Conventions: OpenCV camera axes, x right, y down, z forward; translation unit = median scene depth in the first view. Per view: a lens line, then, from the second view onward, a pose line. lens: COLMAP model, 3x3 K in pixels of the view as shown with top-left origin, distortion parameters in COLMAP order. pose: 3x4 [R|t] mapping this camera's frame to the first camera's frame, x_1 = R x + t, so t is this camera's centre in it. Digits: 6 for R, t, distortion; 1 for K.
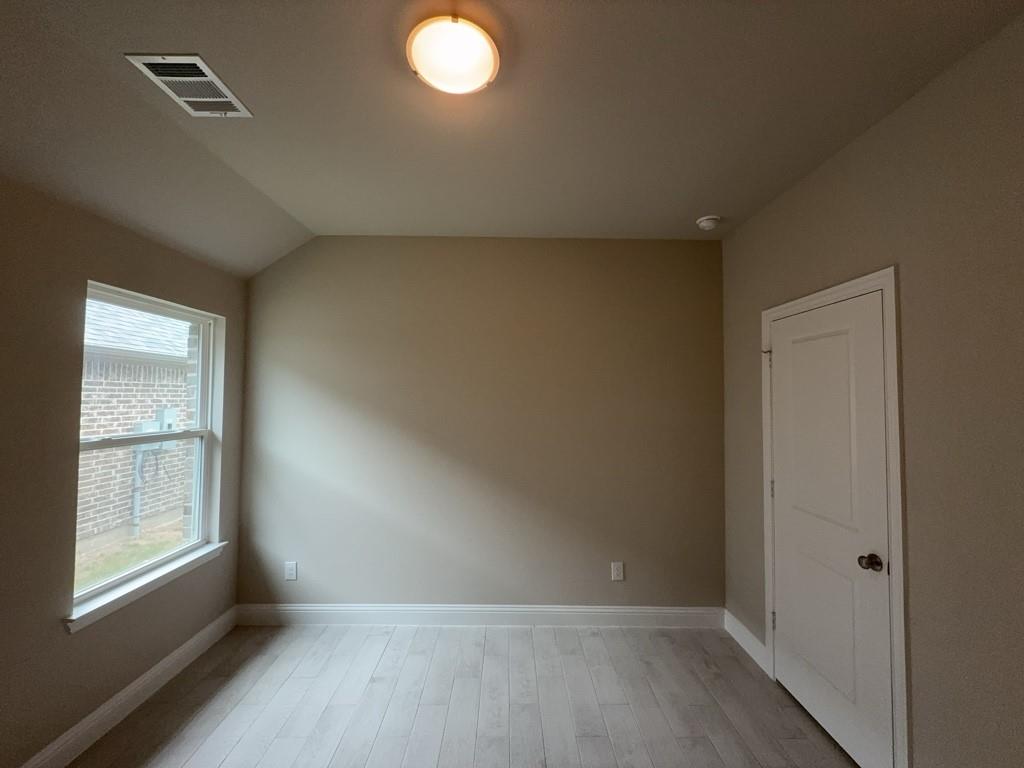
lens RADIAL K [[411.0, 0, 512.0], [0, 411.0, 384.0], [0, 0, 1]] dist [0.023109, -0.000119]
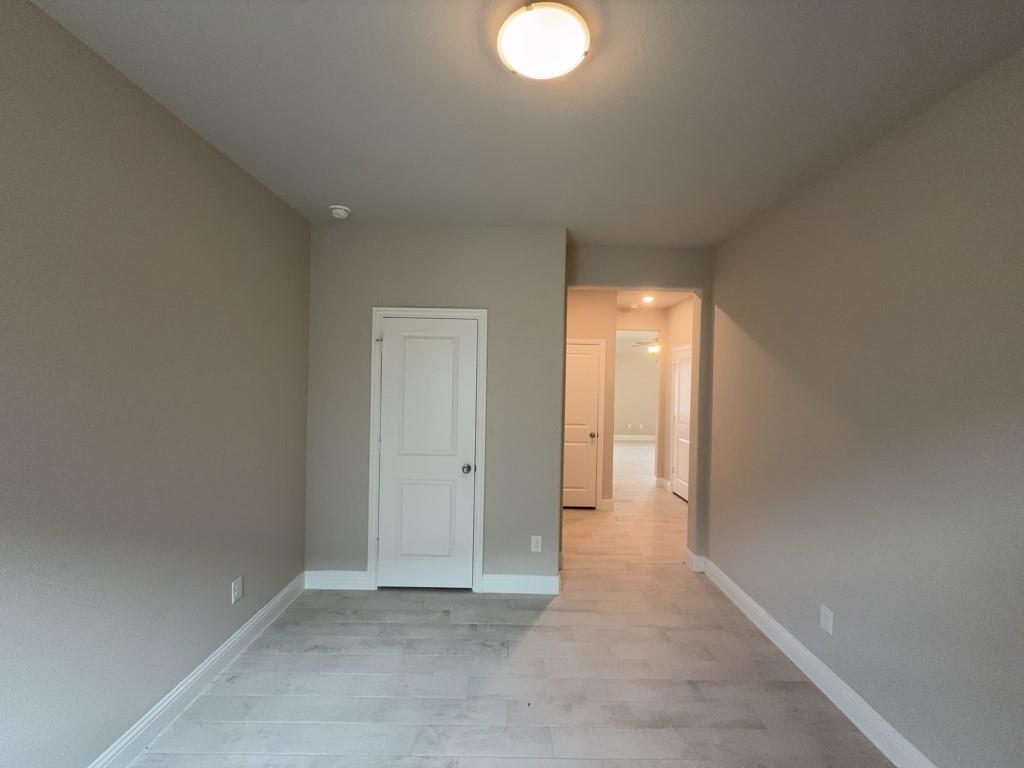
lens RADIAL K [[407.0, 0, 512.0], [0, 407.0, 384.0], [0, 0, 1]] dist [-0.000427, -0.000273]
pose [[0.017138, -0.007118, 0.999828, -0.614536], [-0.050849, 0.998674, 0.007982, 0.024150], [-0.998559, -0.050977, 0.016753, 0.556996]]
